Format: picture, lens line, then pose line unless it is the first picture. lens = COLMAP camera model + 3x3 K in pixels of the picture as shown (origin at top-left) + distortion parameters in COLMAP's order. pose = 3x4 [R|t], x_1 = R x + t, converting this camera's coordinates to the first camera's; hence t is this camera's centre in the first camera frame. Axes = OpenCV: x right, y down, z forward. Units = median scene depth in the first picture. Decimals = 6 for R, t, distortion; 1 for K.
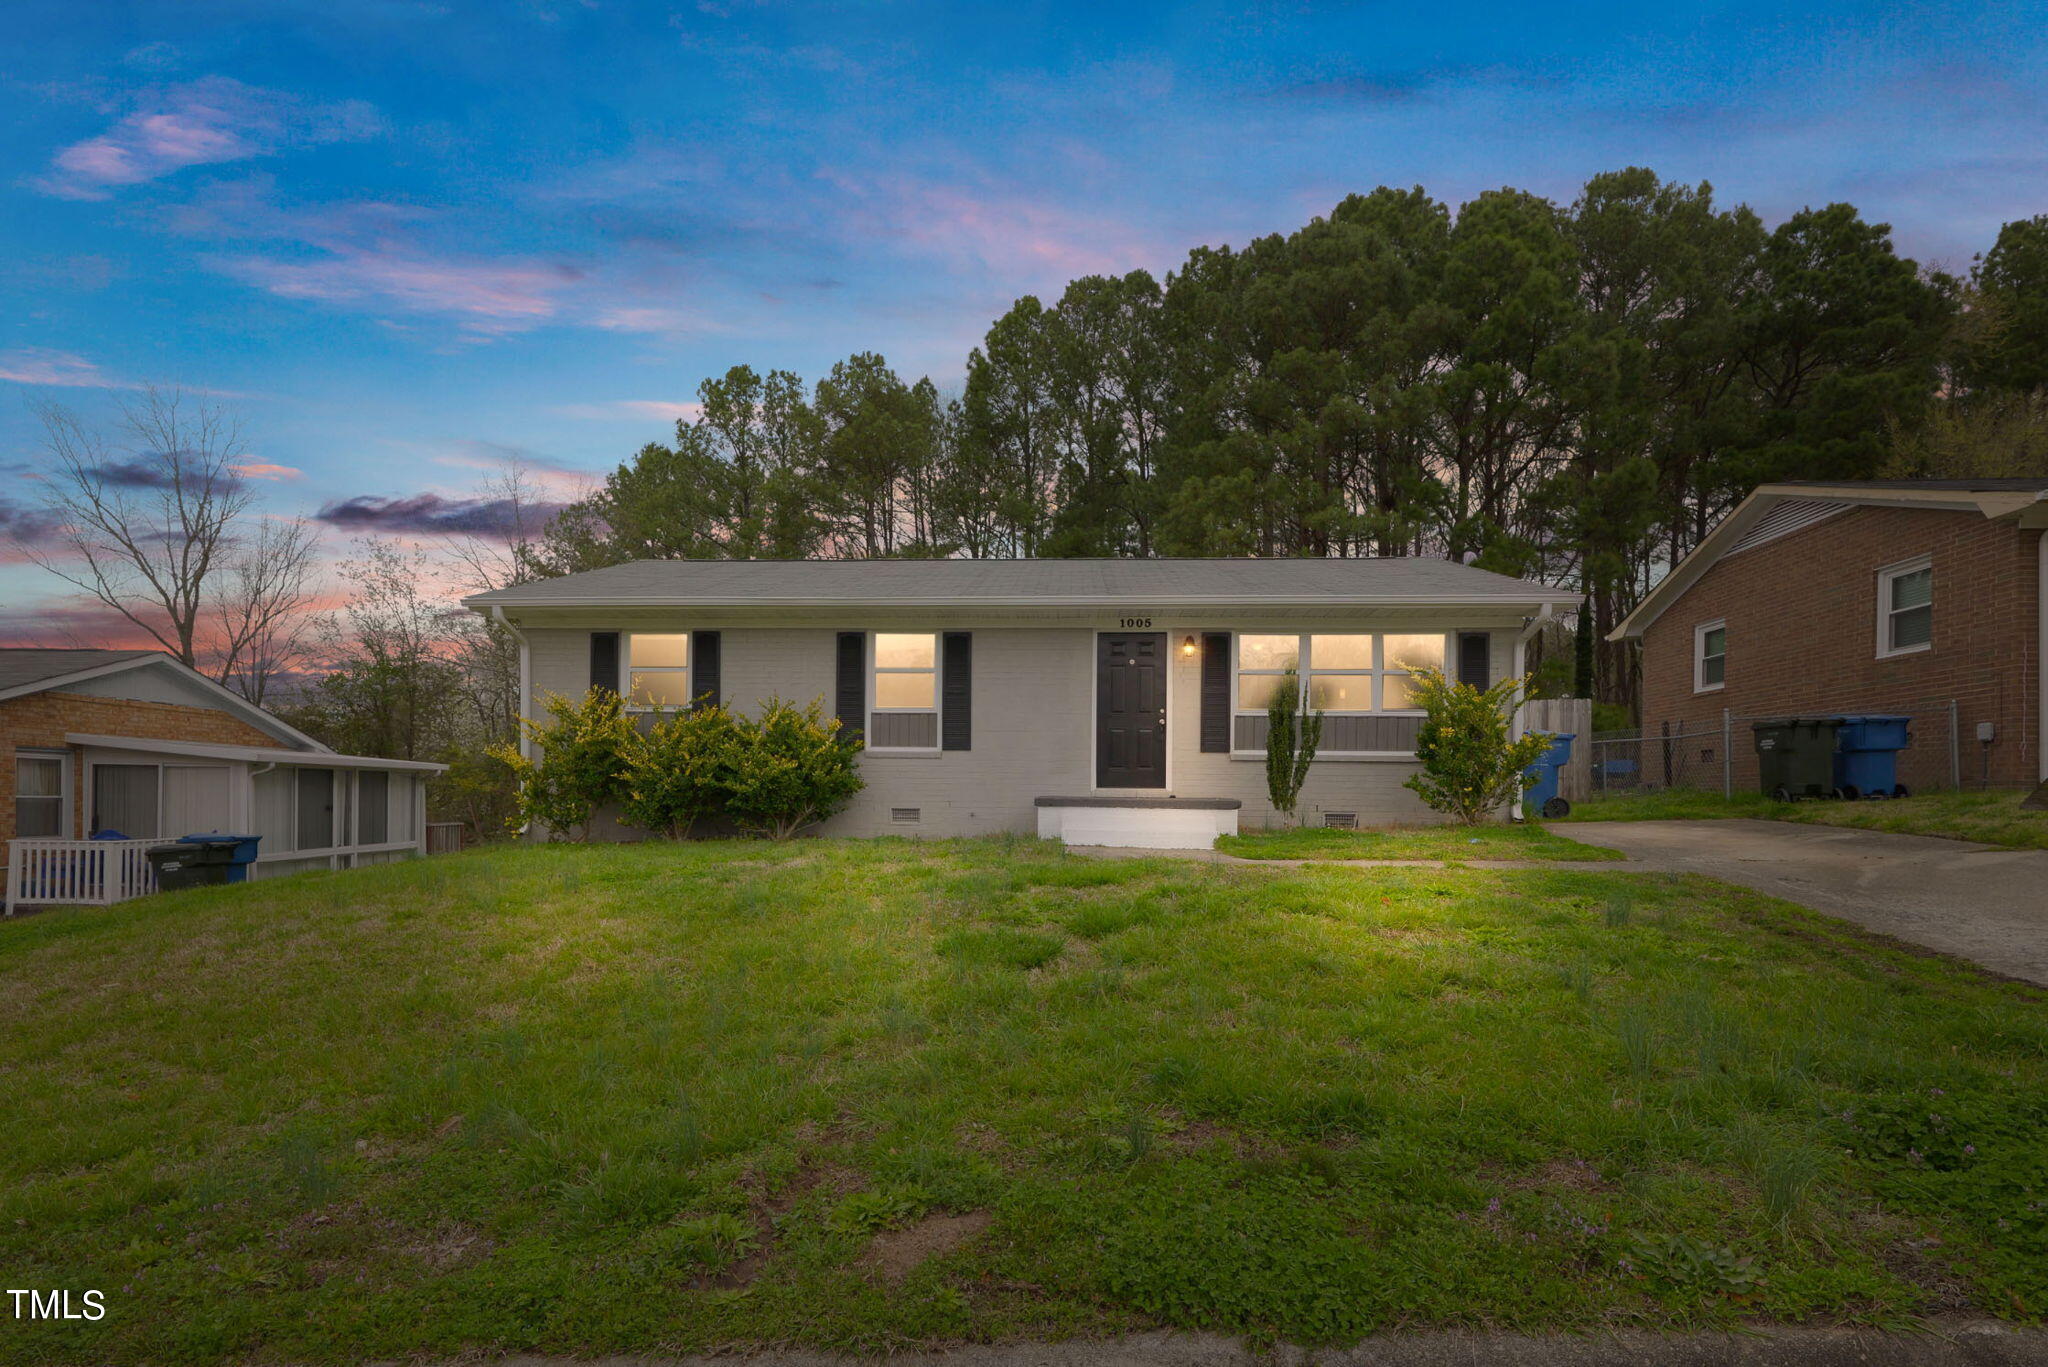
lens RADIAL K [[957.6, 0, 1016.0], [0, 957.6, 689.9], [0, 0, 1]] dist [0.003718, 0.000671]
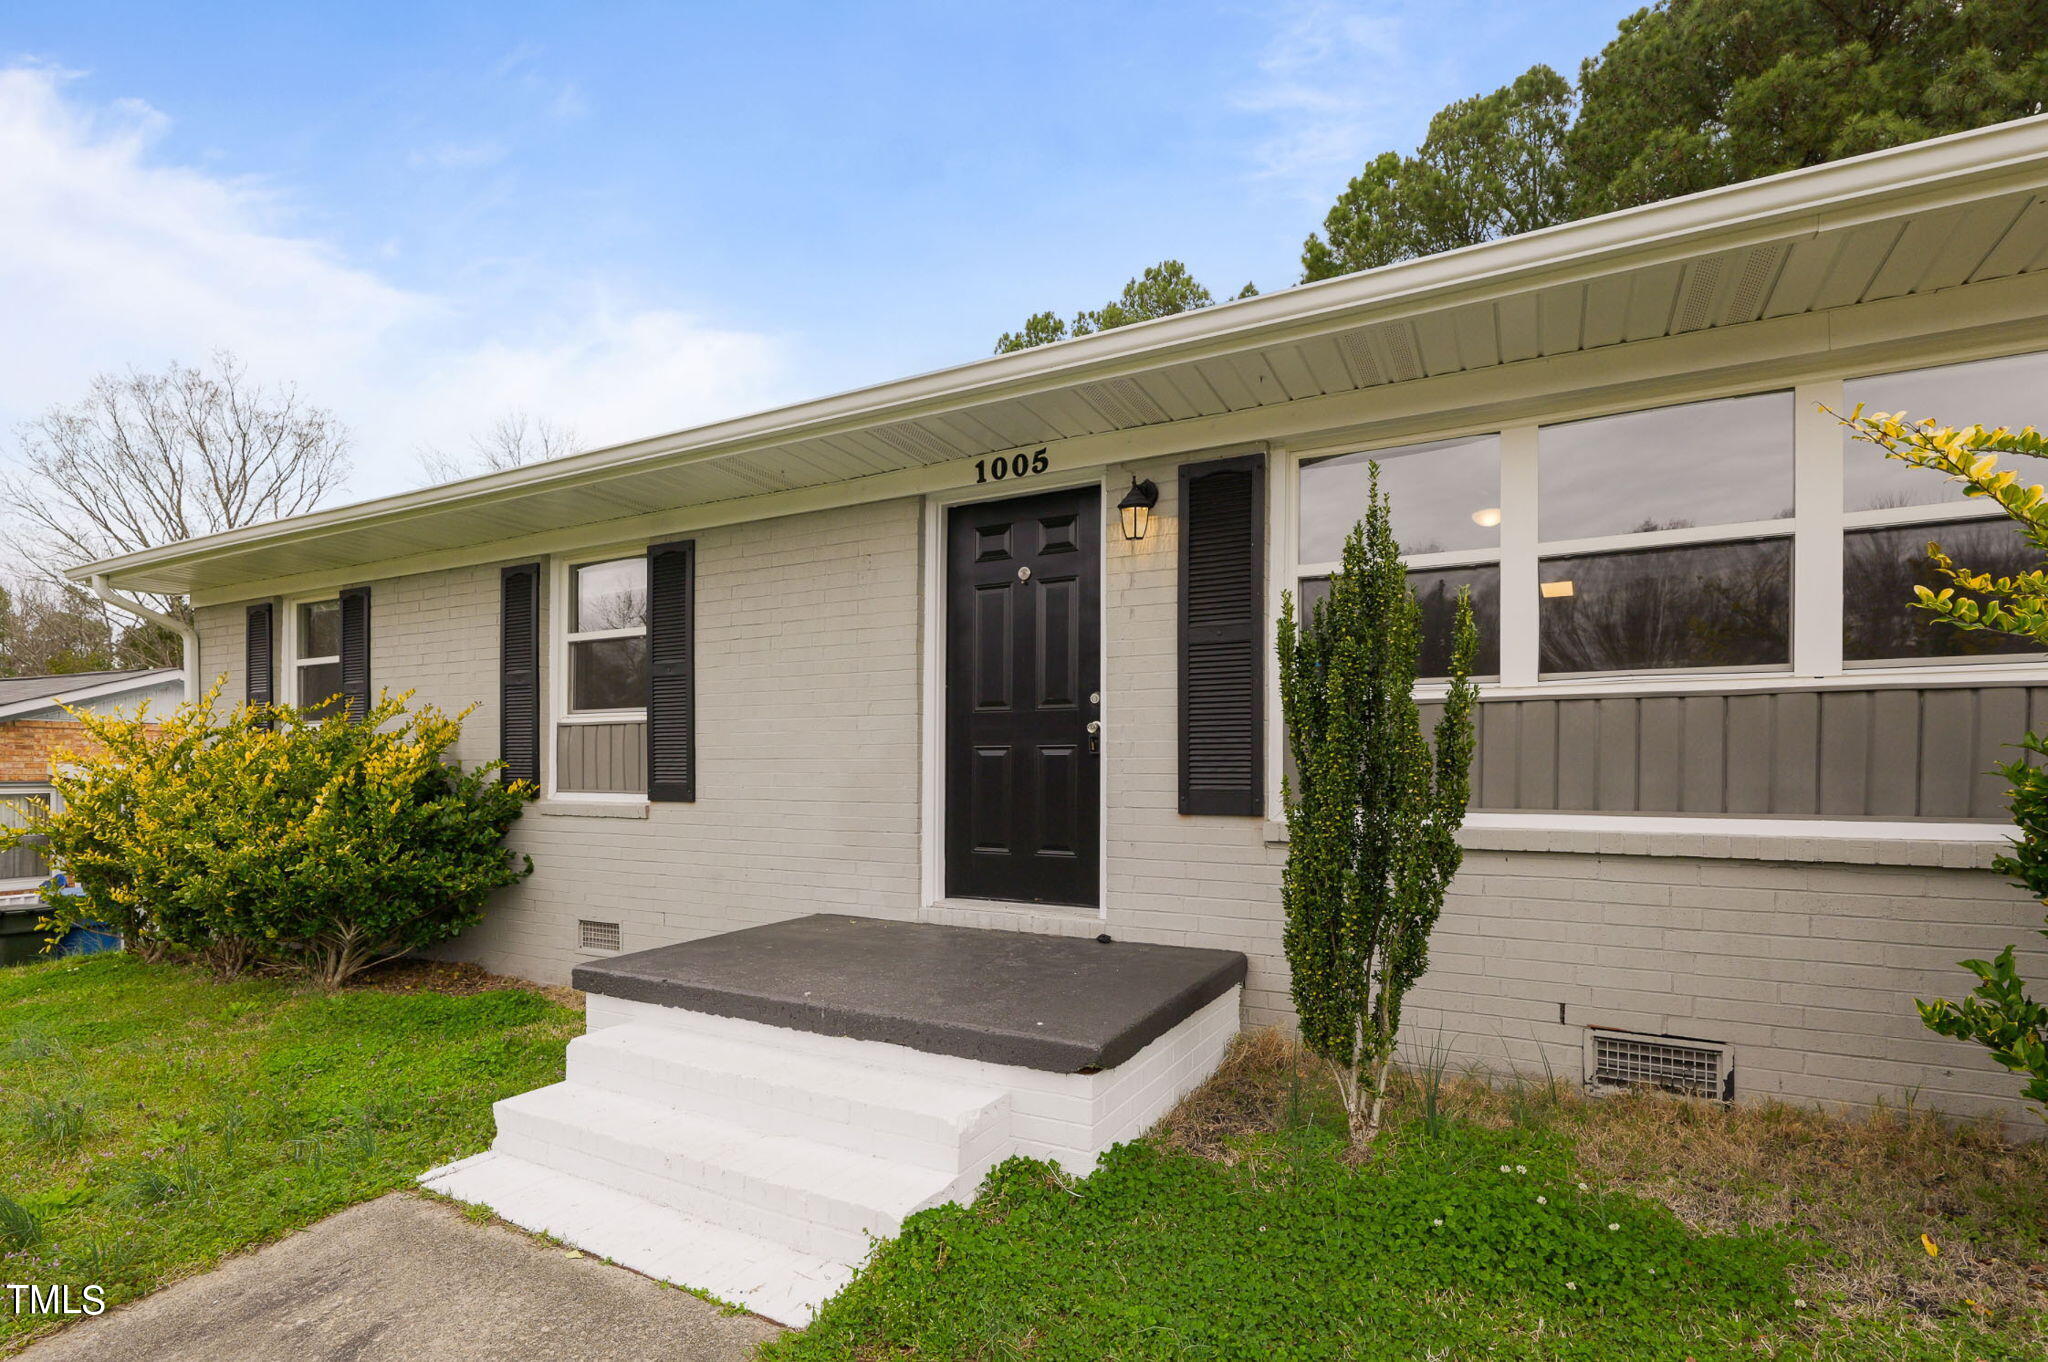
lens RADIAL K [[951.8, 0, 1023.5], [0, 951.8, 723.5], [0, 0, 1]] dist [0.017387, 0.000199]
pose [[0.913230, -0.029623, -0.406365, 0.274647], [0.056355, 0.996951, 0.053972, 0.010377], [0.403527, -0.072189, 0.912115, 0.644762]]
